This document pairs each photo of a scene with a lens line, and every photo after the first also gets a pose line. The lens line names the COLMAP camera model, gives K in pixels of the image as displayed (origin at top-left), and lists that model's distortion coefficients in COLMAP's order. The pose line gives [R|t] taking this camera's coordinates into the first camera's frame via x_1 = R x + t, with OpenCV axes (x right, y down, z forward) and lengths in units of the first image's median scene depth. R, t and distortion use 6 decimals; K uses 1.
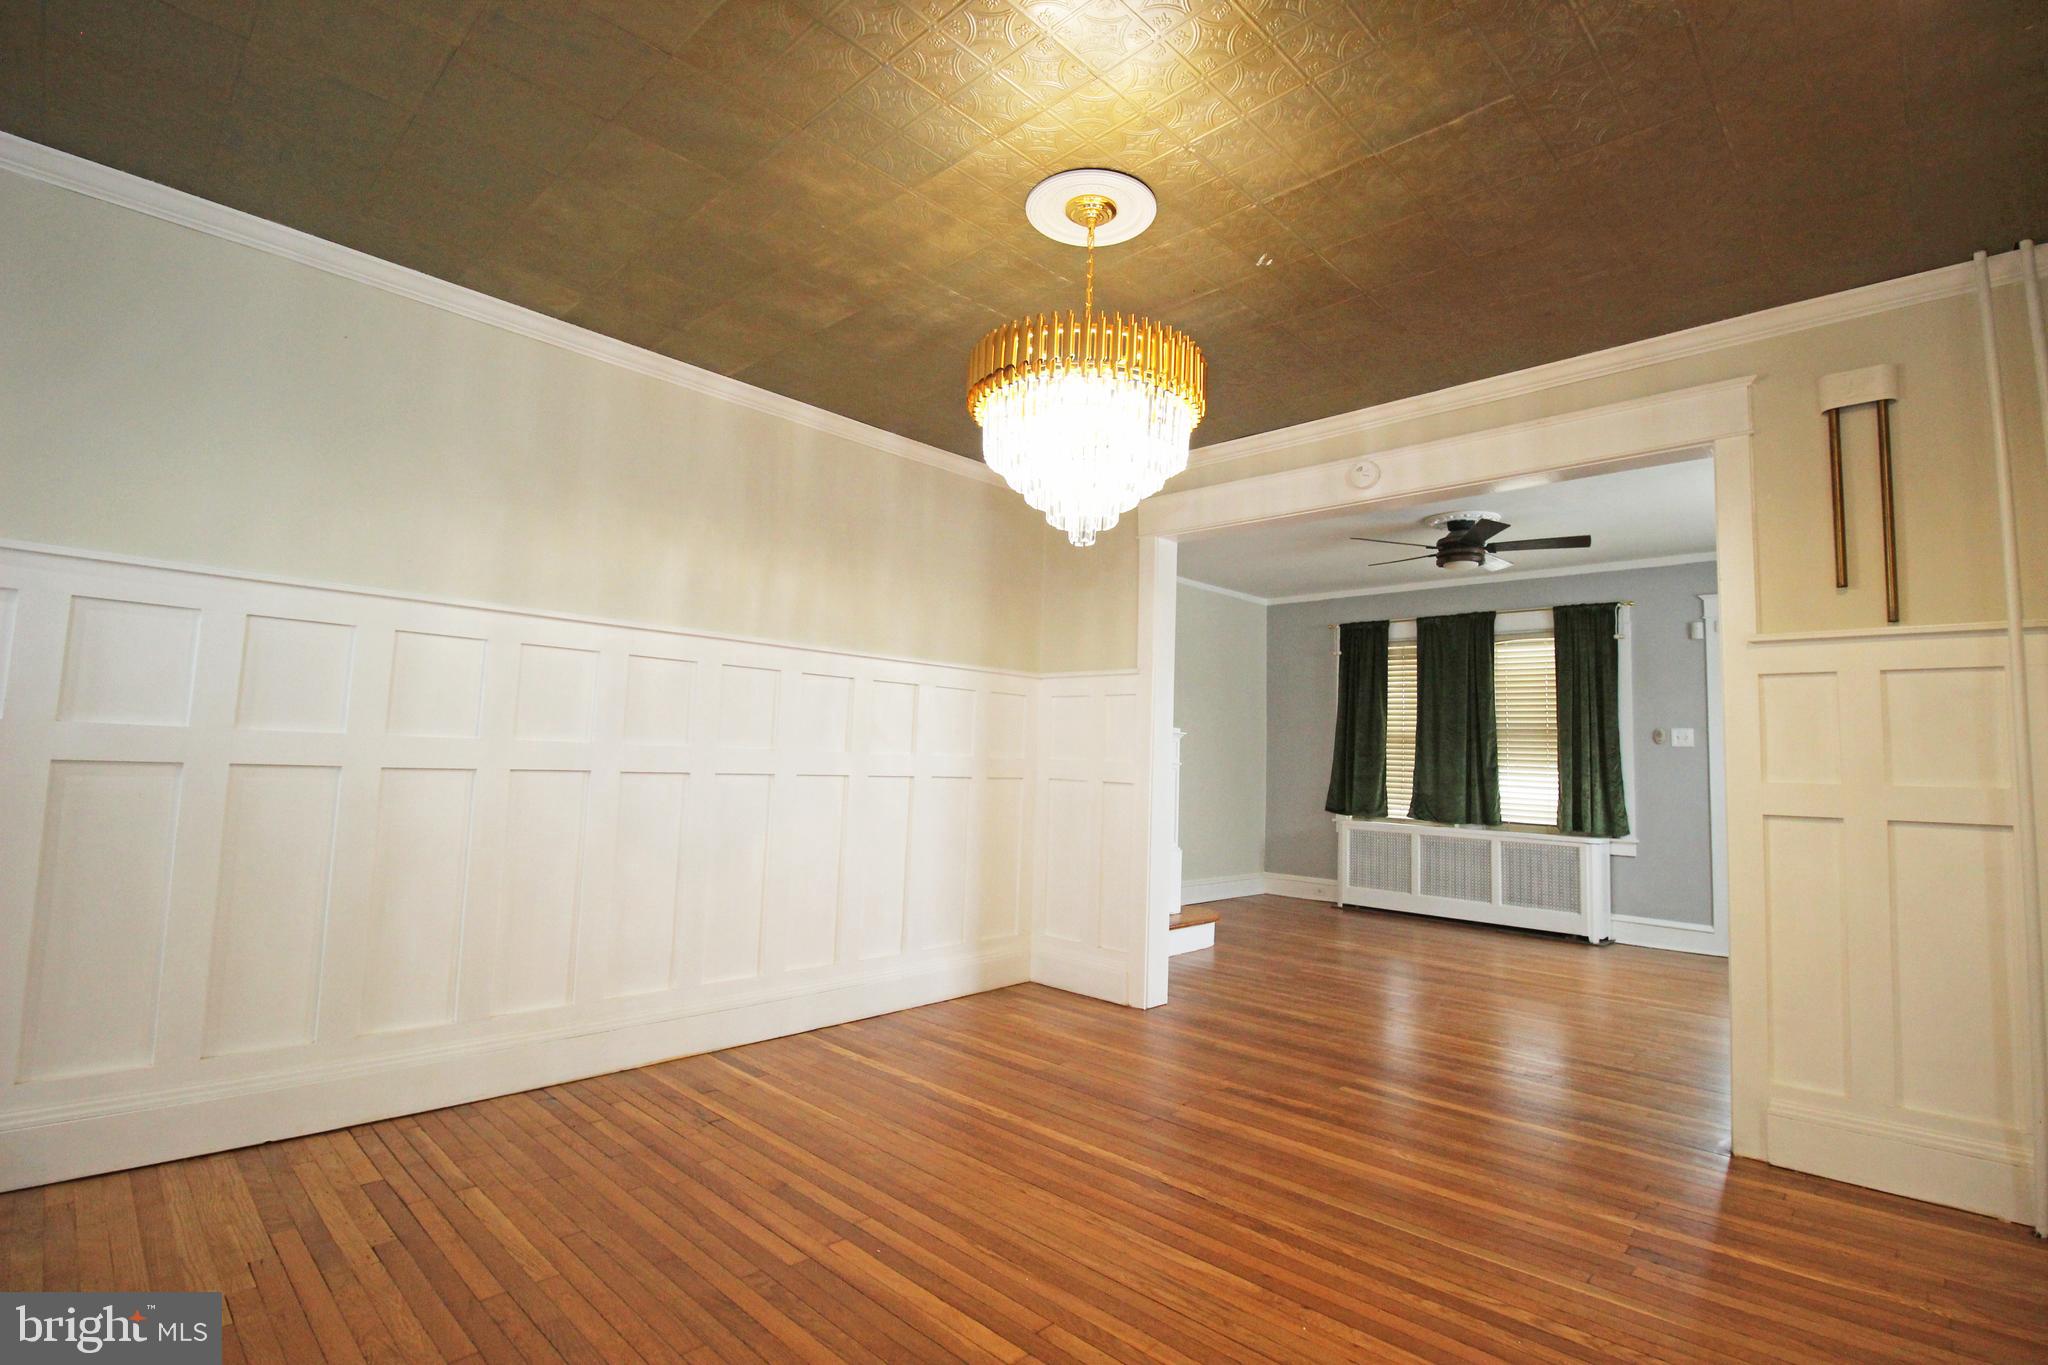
lens RADIAL K [[948.0, 0, 1044.7], [0, 948.0, 668.9], [0, 0, 1]] dist [-0.000441, -0.012199]
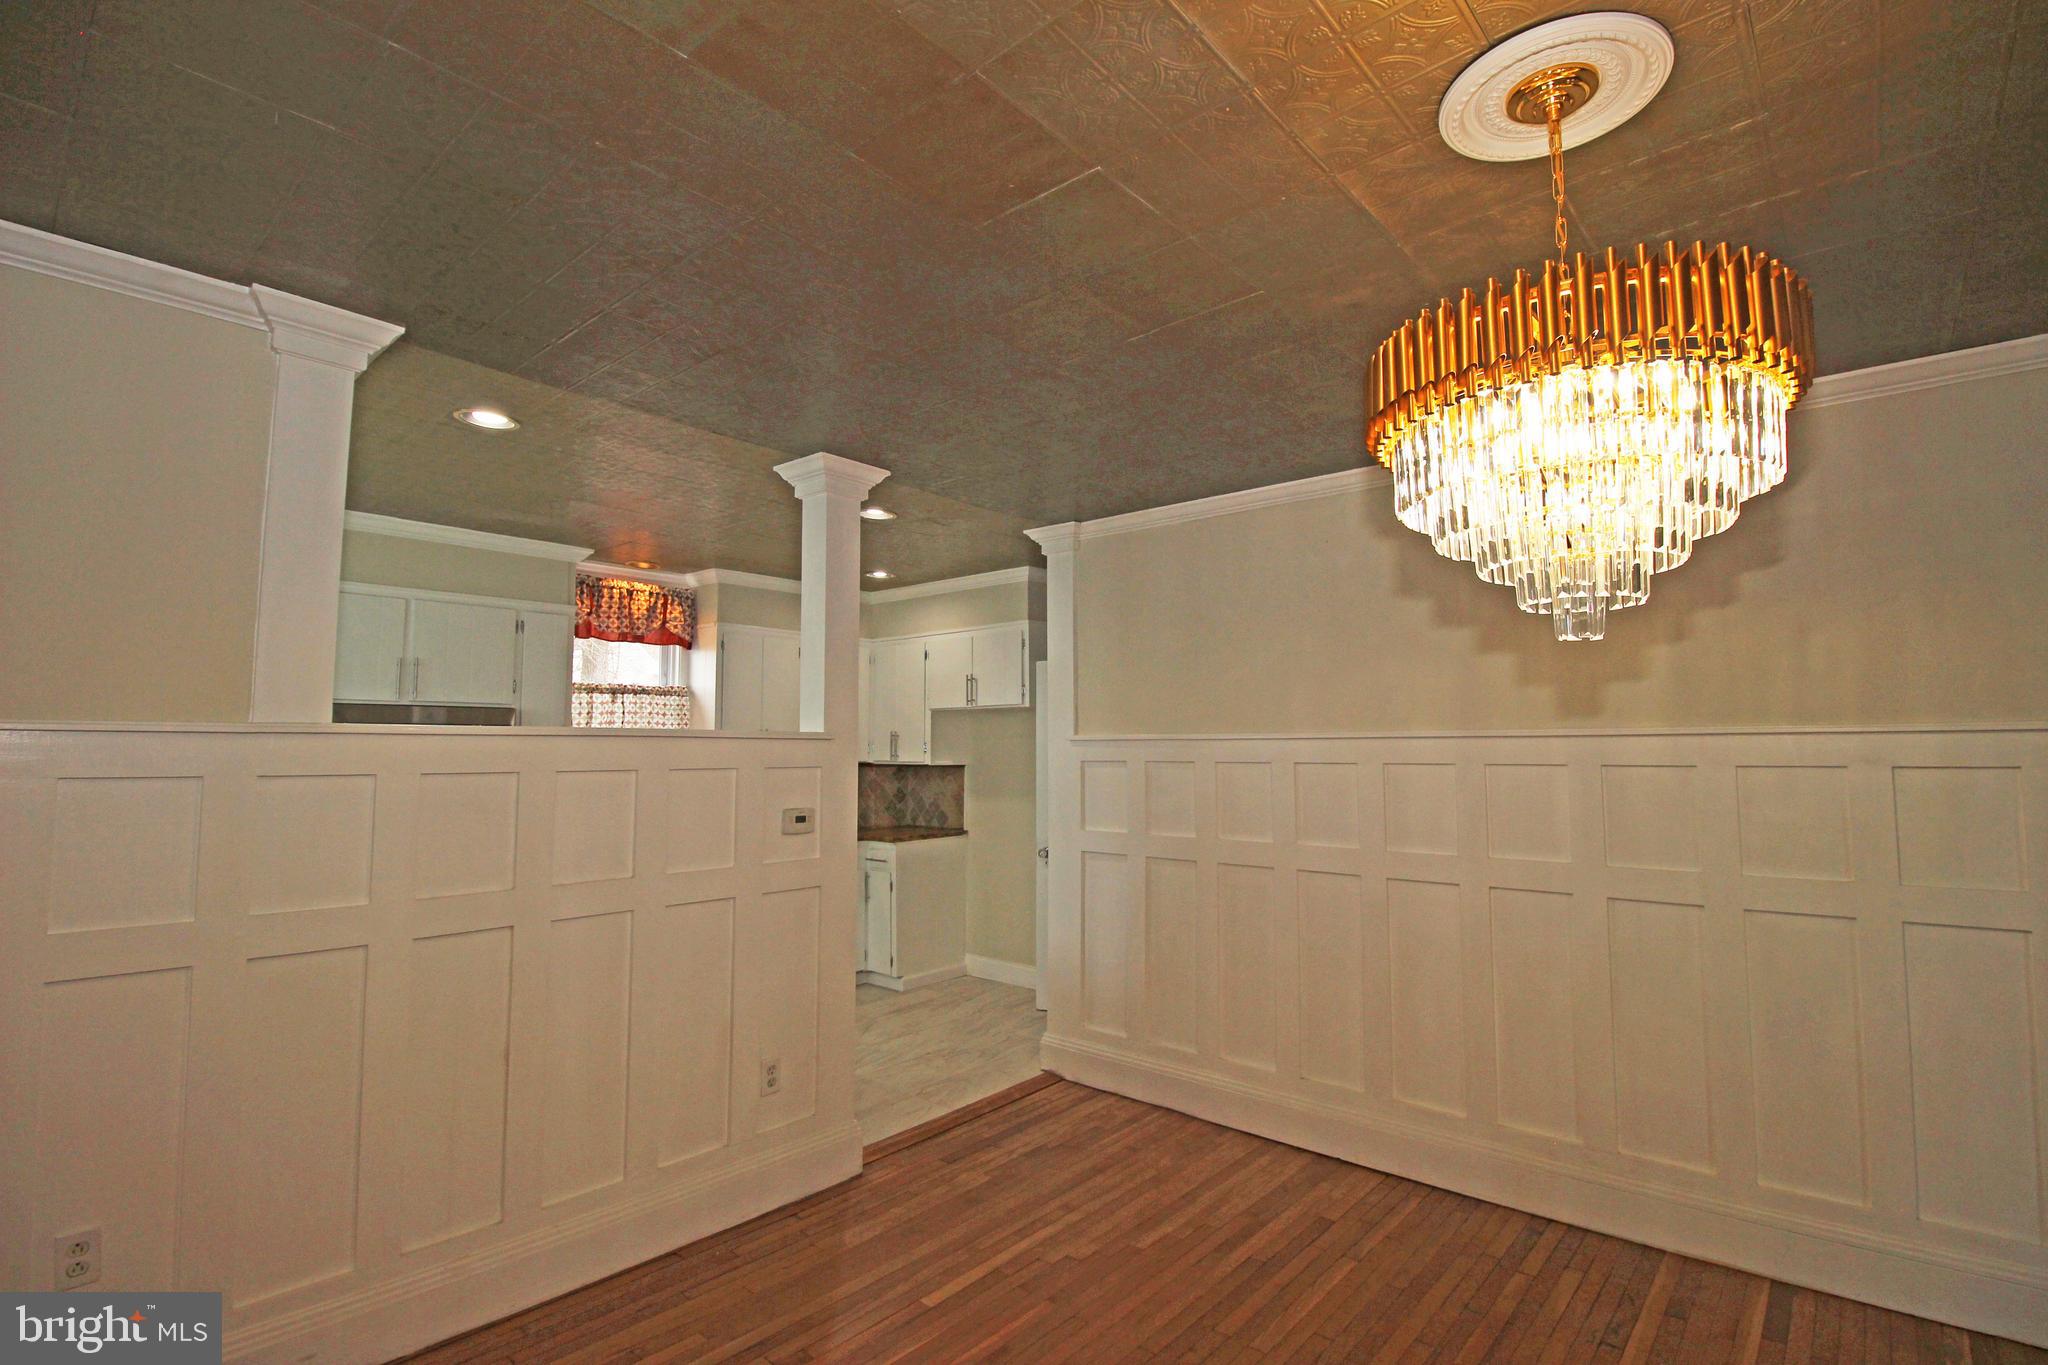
lens RADIAL K [[948.0, 0, 1049.1], [0, 948.0, 672.5], [0, 0, 1]] dist [-0.000441, -0.012199]
pose [[0.046723, -0.115866, -0.992165, 0.249597], [0.100332, 0.988771, -0.110745, -0.031523], [0.993856, -0.094372, 0.057824, 0.251201]]
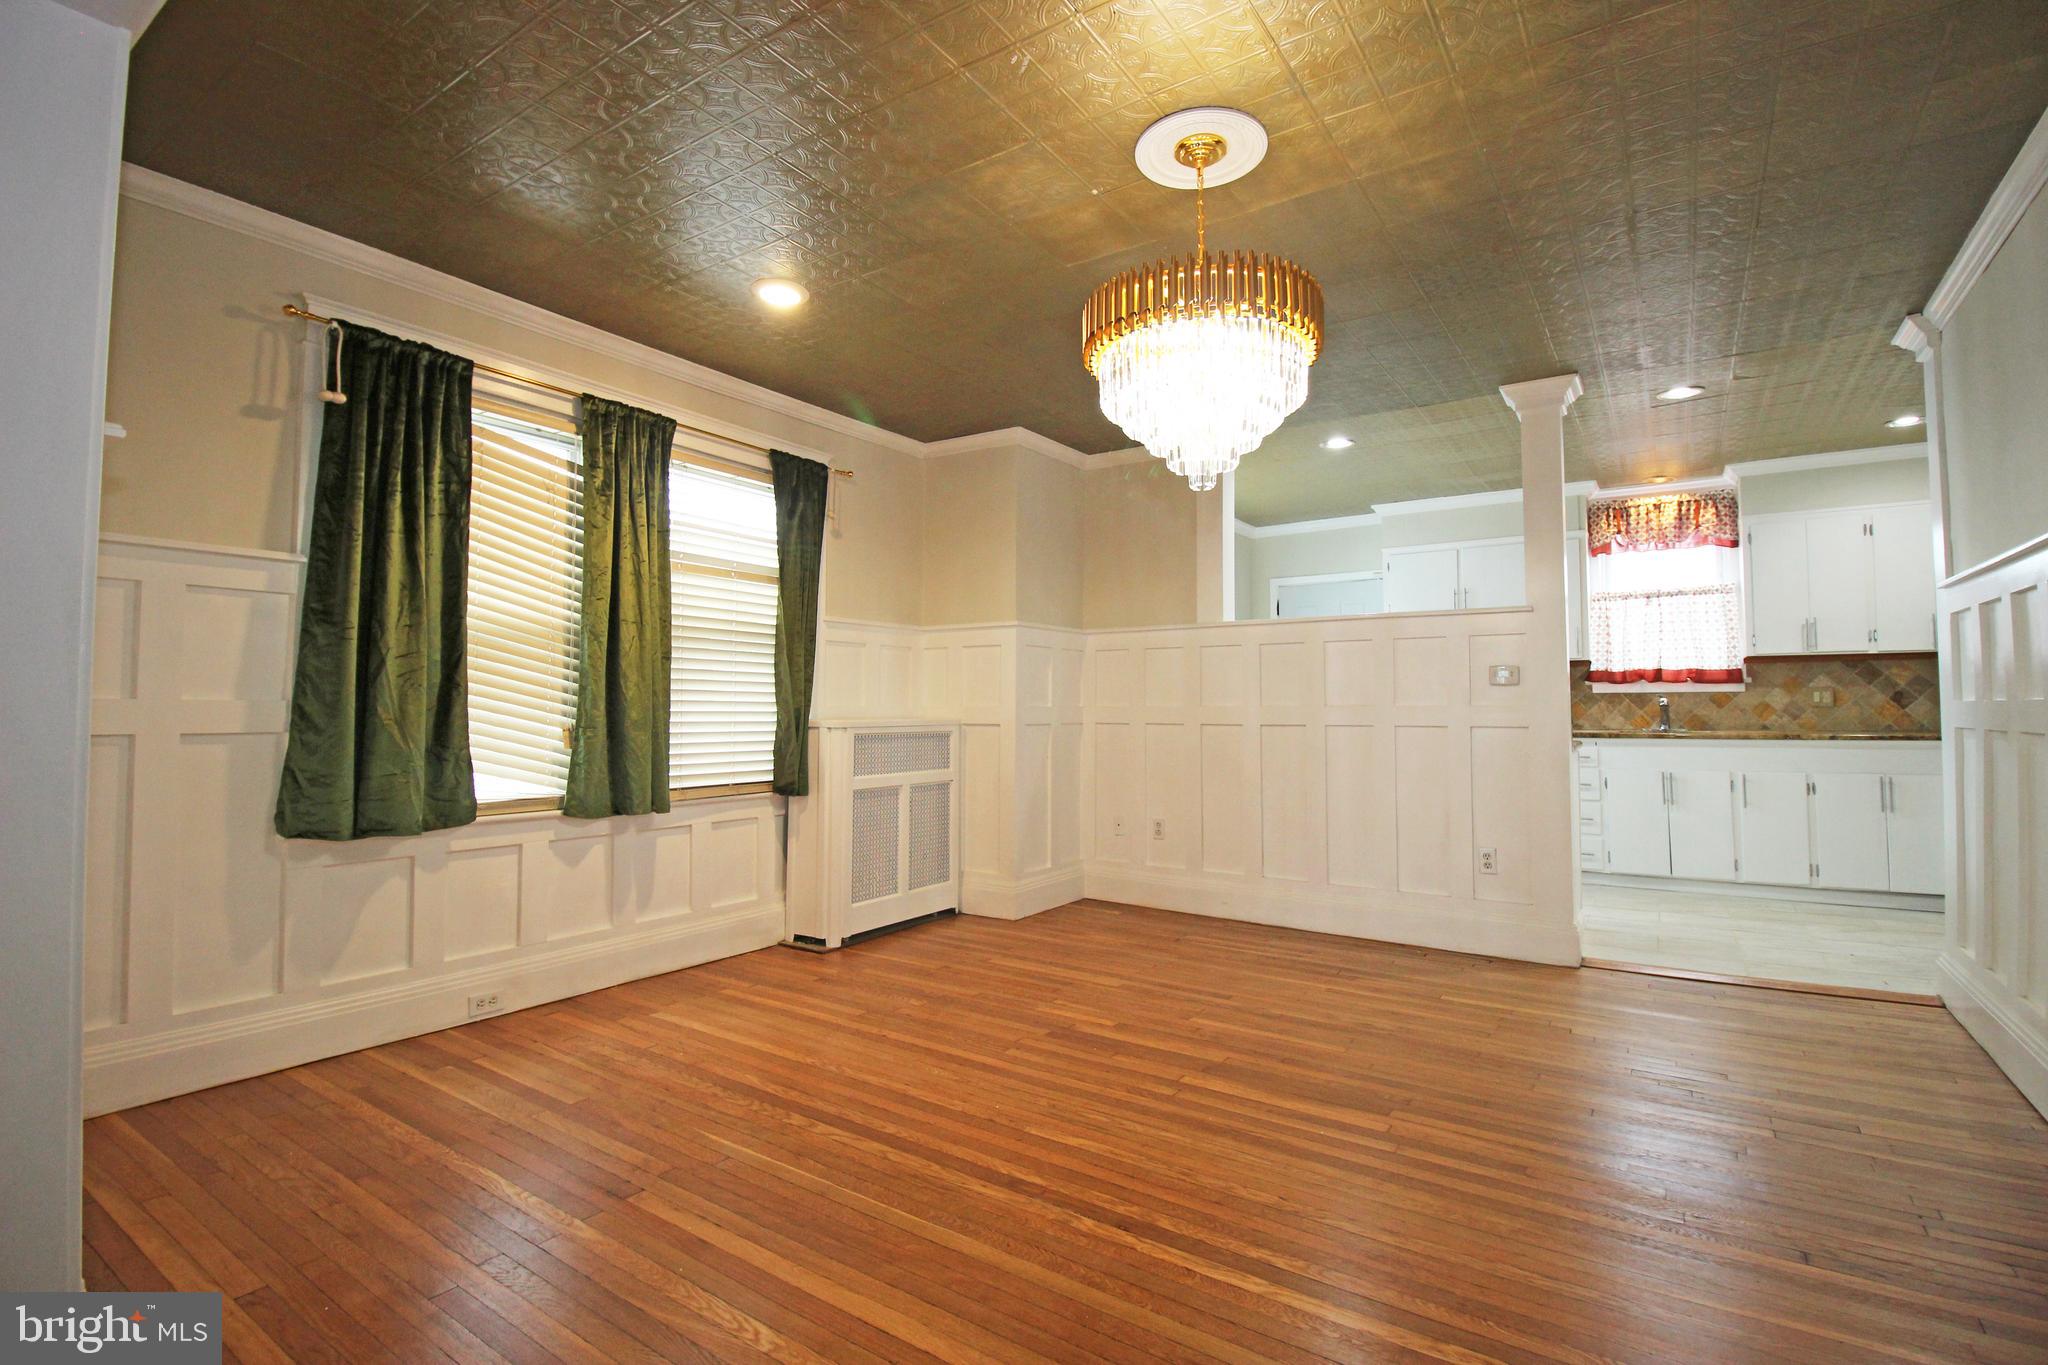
lens RADIAL K [[948.0, 0, 1041.4], [0, 948.0, 670.2], [0, 0, 1]] dist [-0.000441, -0.012199]
pose [[-0.985424, -0.040736, -0.165169, 0.147839], [-0.017022, 0.989645, -0.142523, 0.083754], [0.169265, -0.137634, -0.975913, 0.776705]]
